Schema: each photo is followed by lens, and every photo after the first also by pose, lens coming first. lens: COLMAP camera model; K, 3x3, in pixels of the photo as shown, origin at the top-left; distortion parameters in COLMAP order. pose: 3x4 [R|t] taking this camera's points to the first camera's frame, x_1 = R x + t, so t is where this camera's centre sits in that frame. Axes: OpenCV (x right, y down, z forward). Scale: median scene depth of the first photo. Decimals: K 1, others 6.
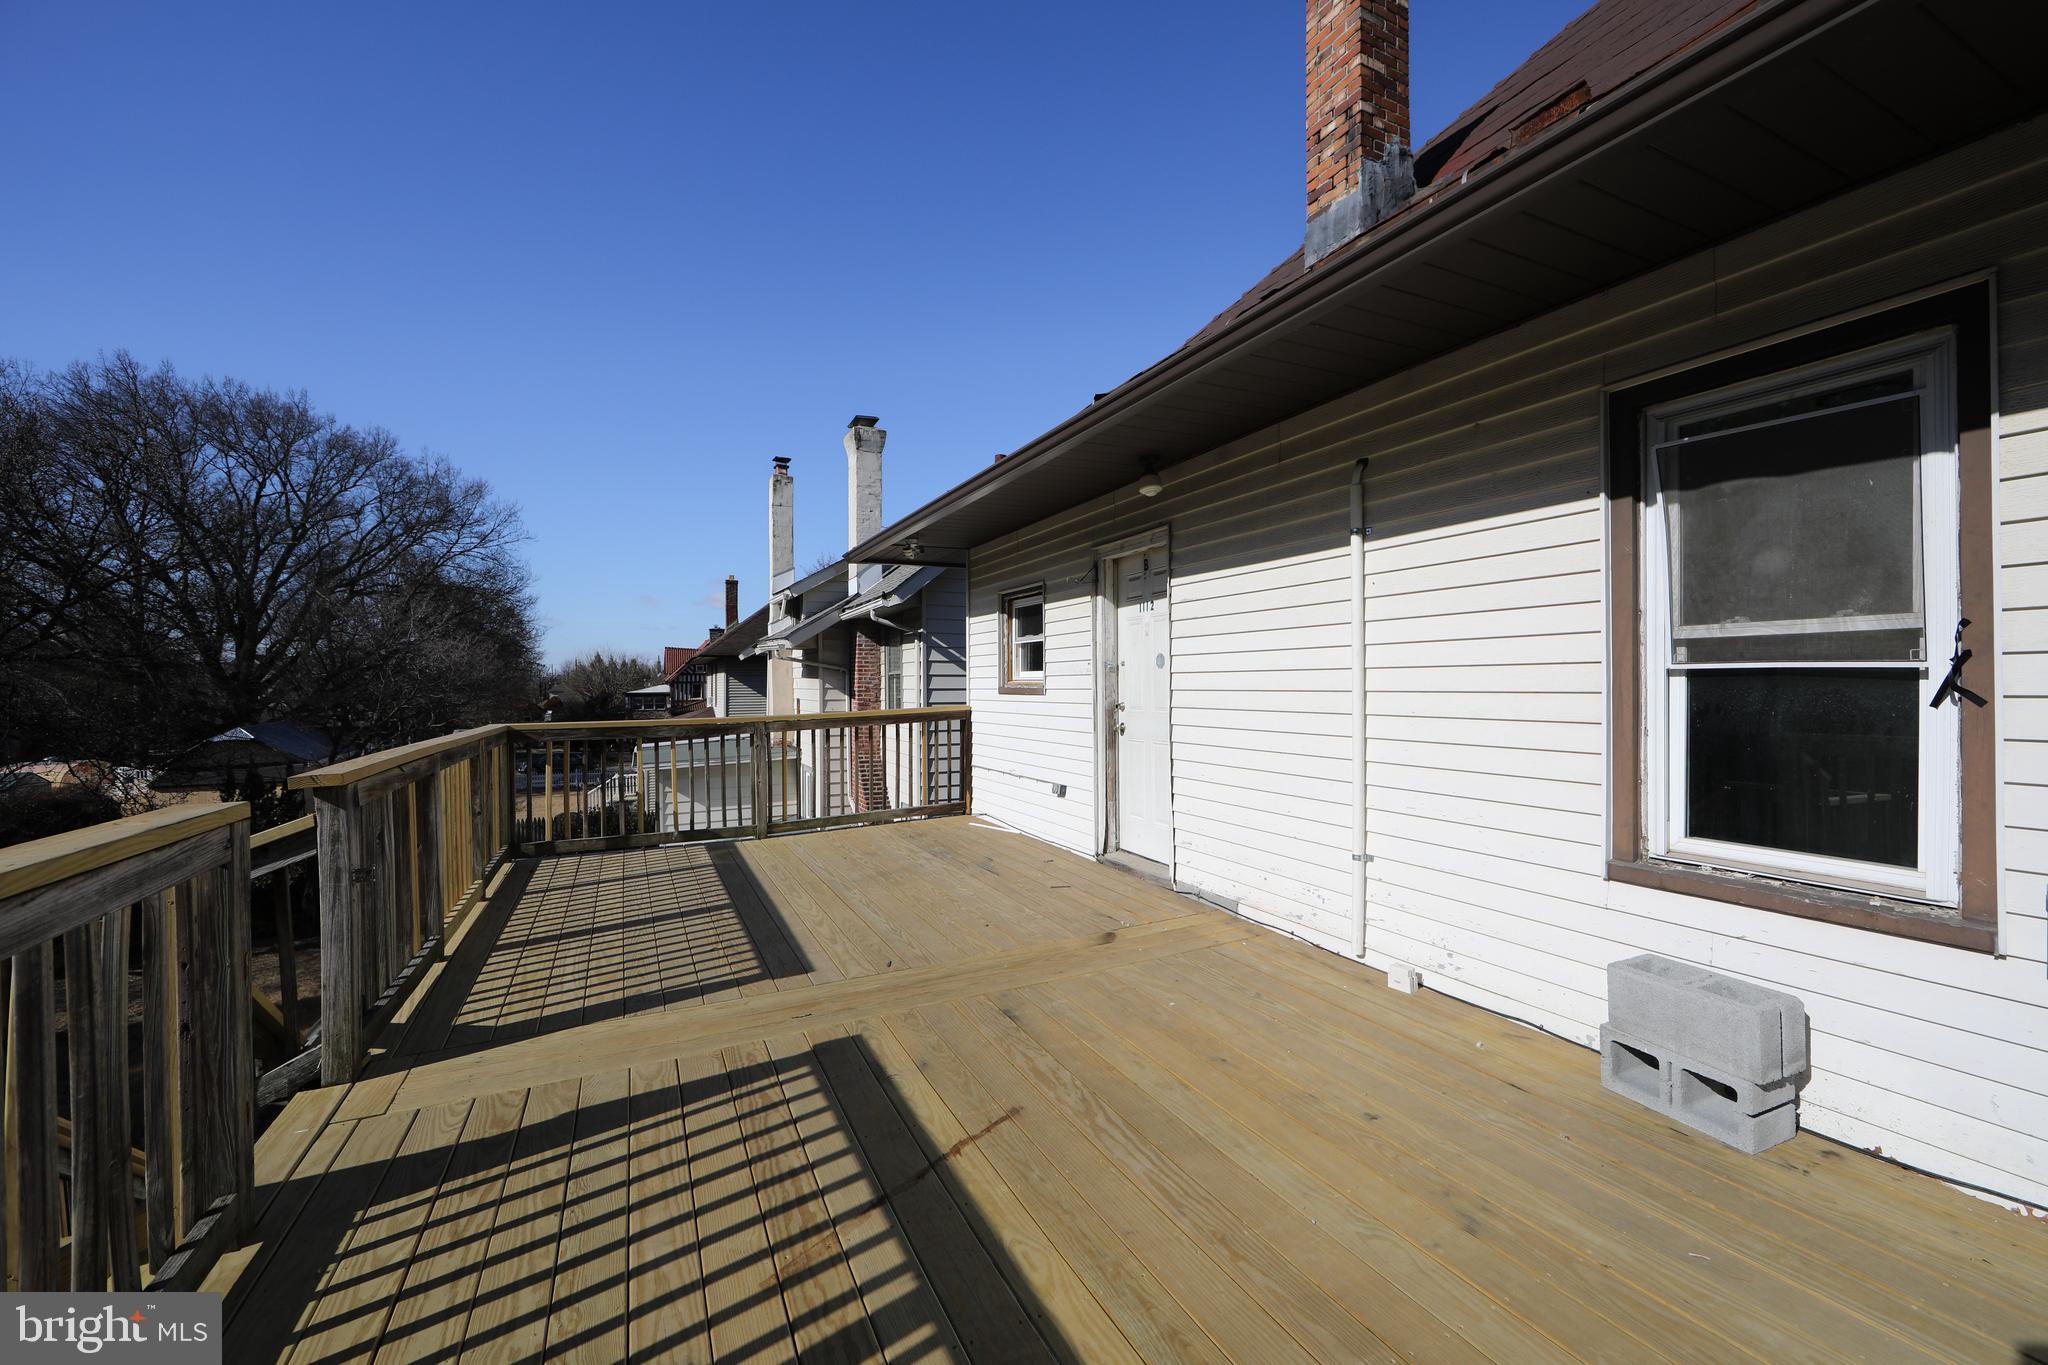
lens RADIAL K [[813.7, 0, 1045.3], [0, 813.7, 685.2], [0, 0, 1]] dist [-0.006443, -0.000014]
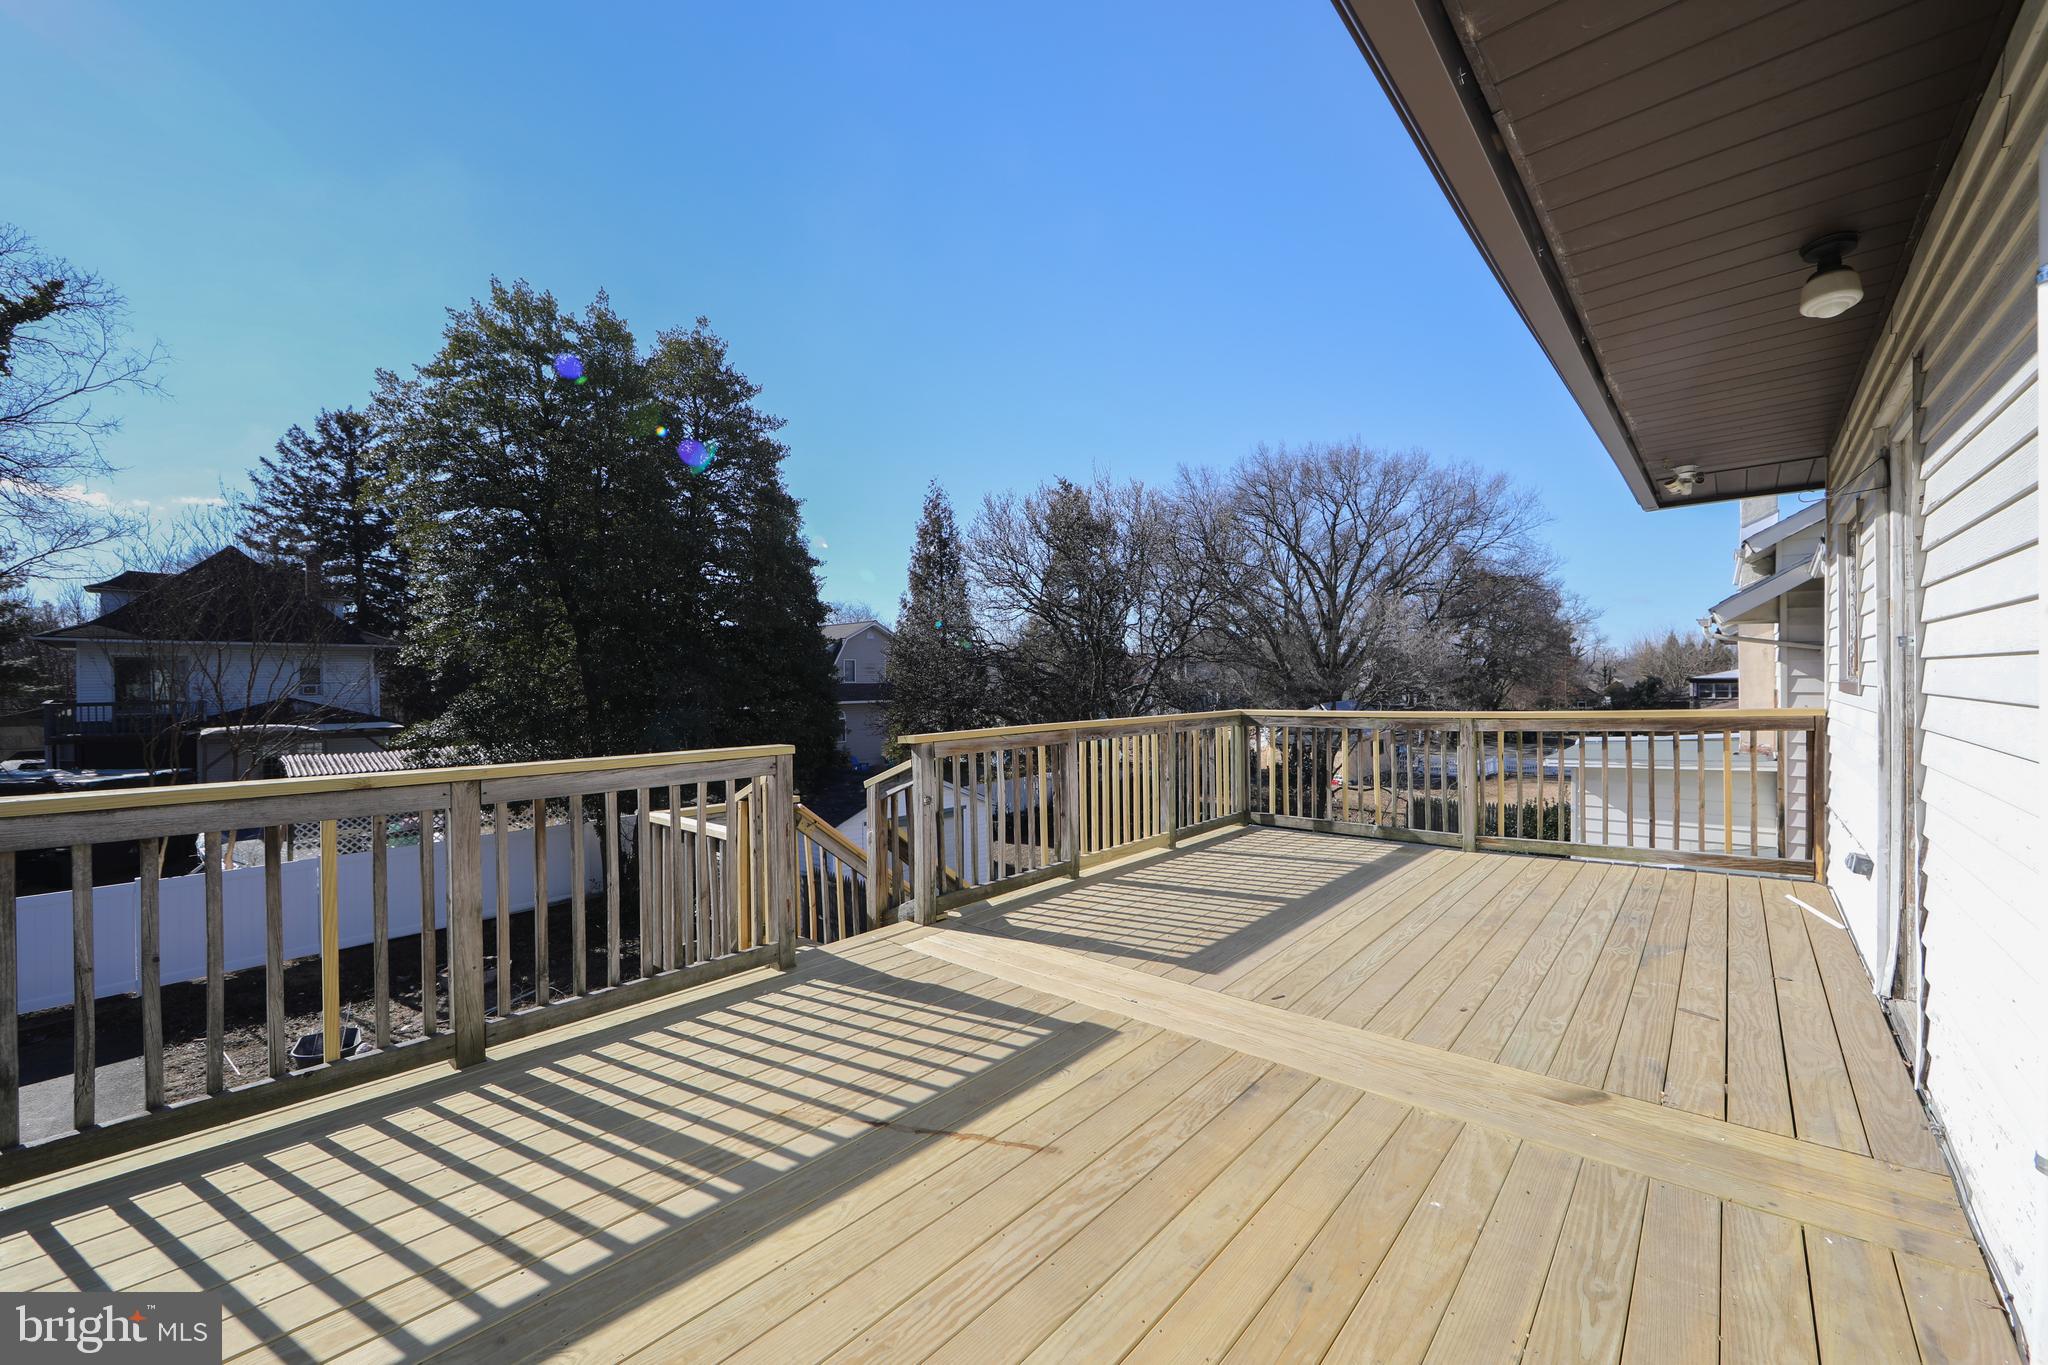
lens RADIAL K [[813.7, 0, 1006.7], [0, 813.7, 685.3], [0, 0, 1]] dist [-0.006443, -0.000014]
pose [[0.355049, 0.009984, -0.934795, 0.515319], [0.008019, 0.999874, 0.013724, -0.011559], [0.934813, -0.012369, 0.354924, 0.403804]]
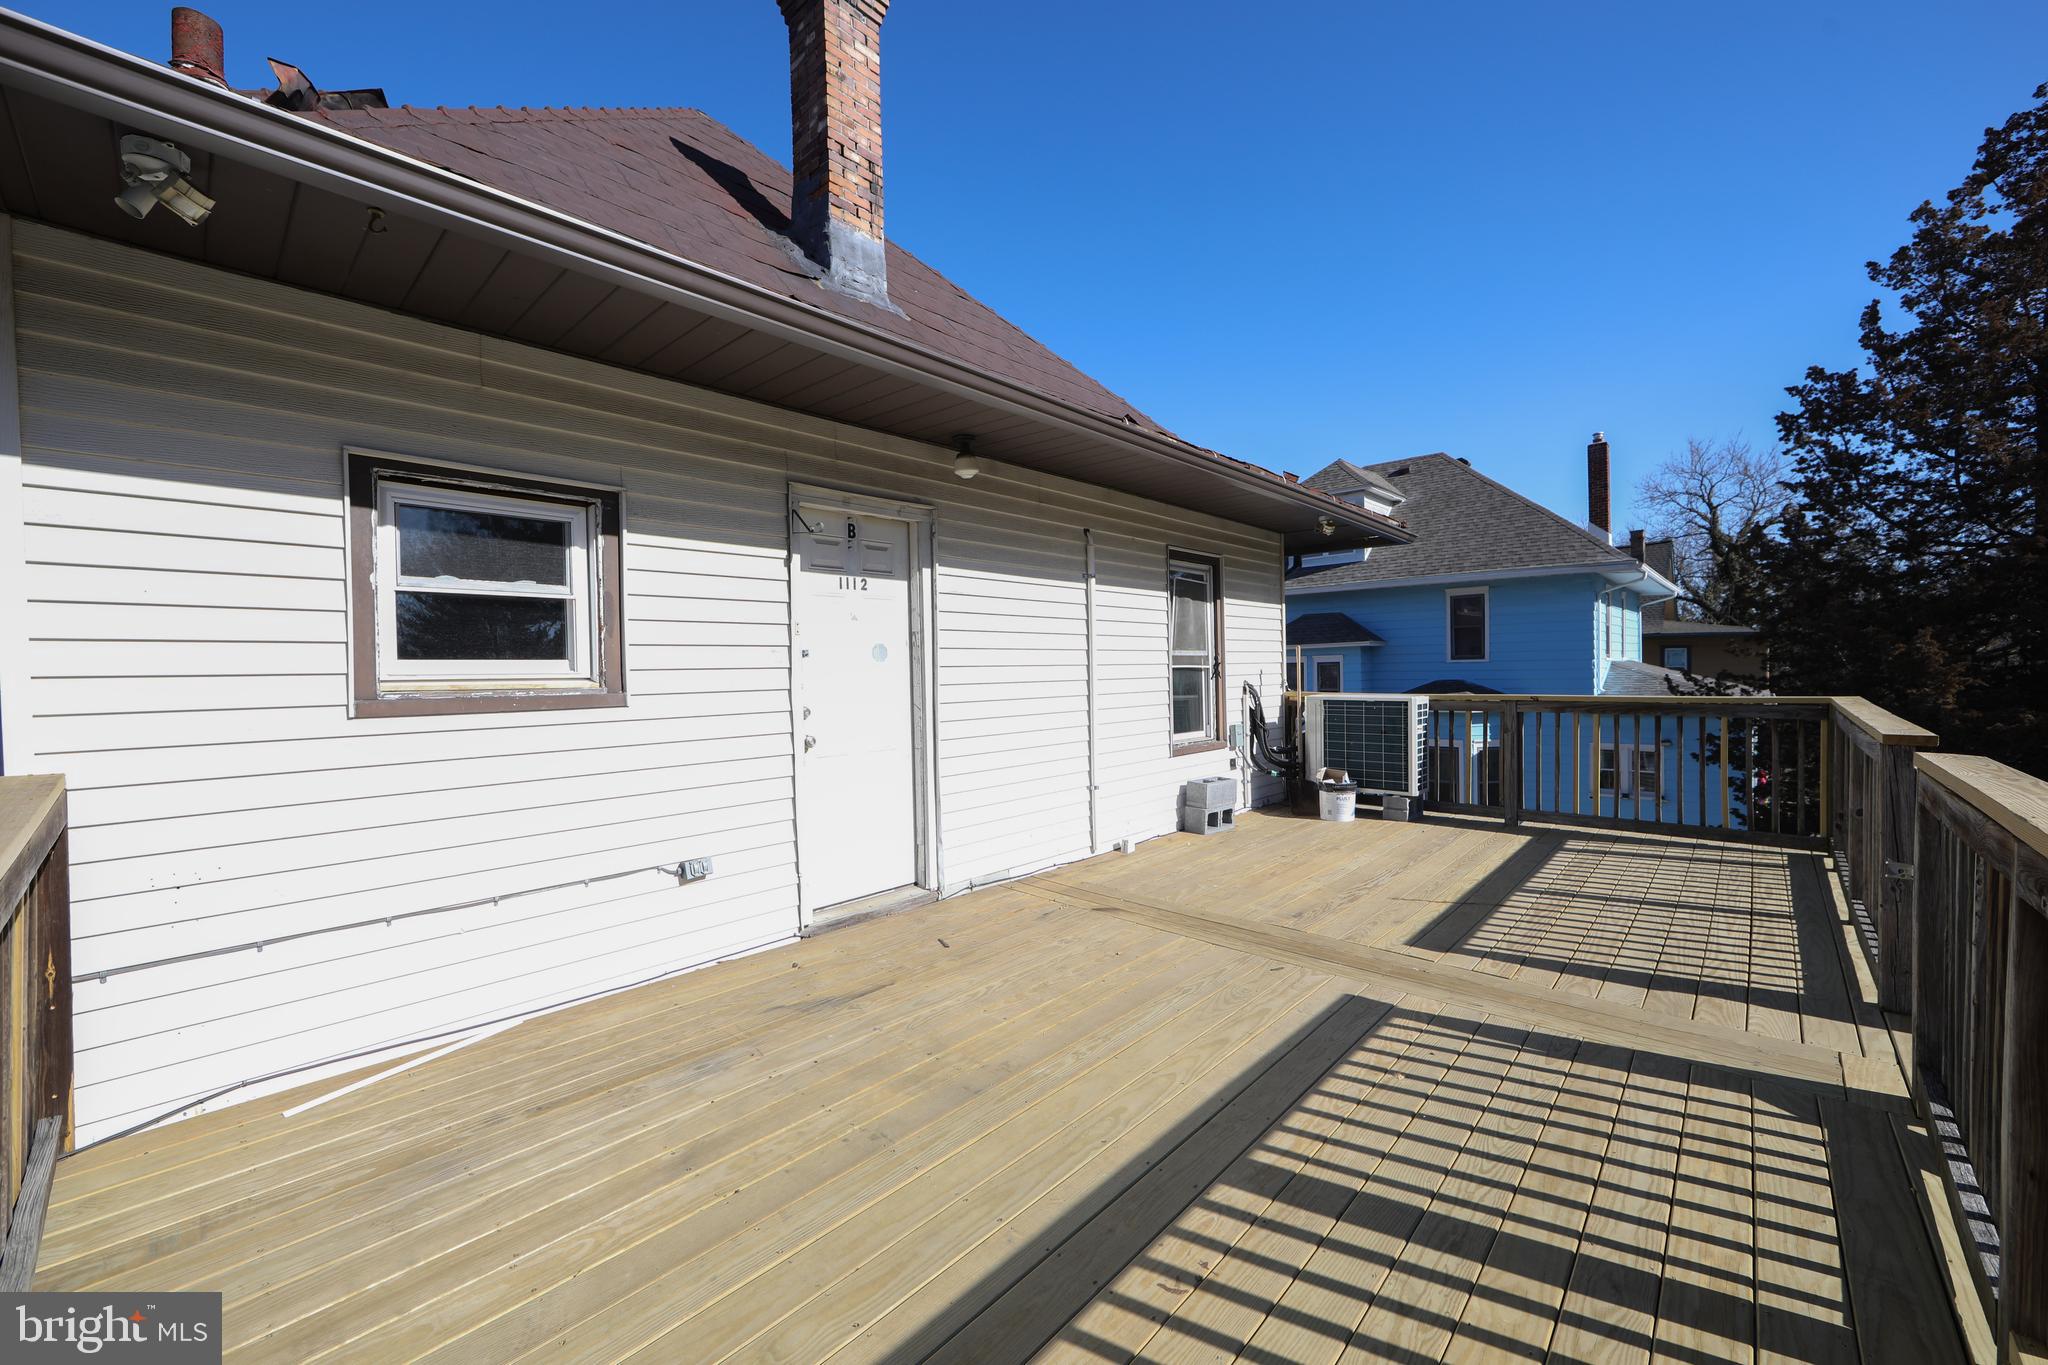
lens RADIAL K [[813.7, 0, 1018.4], [0, 813.7, 680.4], [0, 0, 1]] dist [-0.006443, -0.000014]
pose [[-0.350833, 0.005880, 0.936420, -0.943138], [0.024172, 0.999704, 0.002779, 0.000756], [-0.936126, 0.023610, -0.350871, 1.563250]]
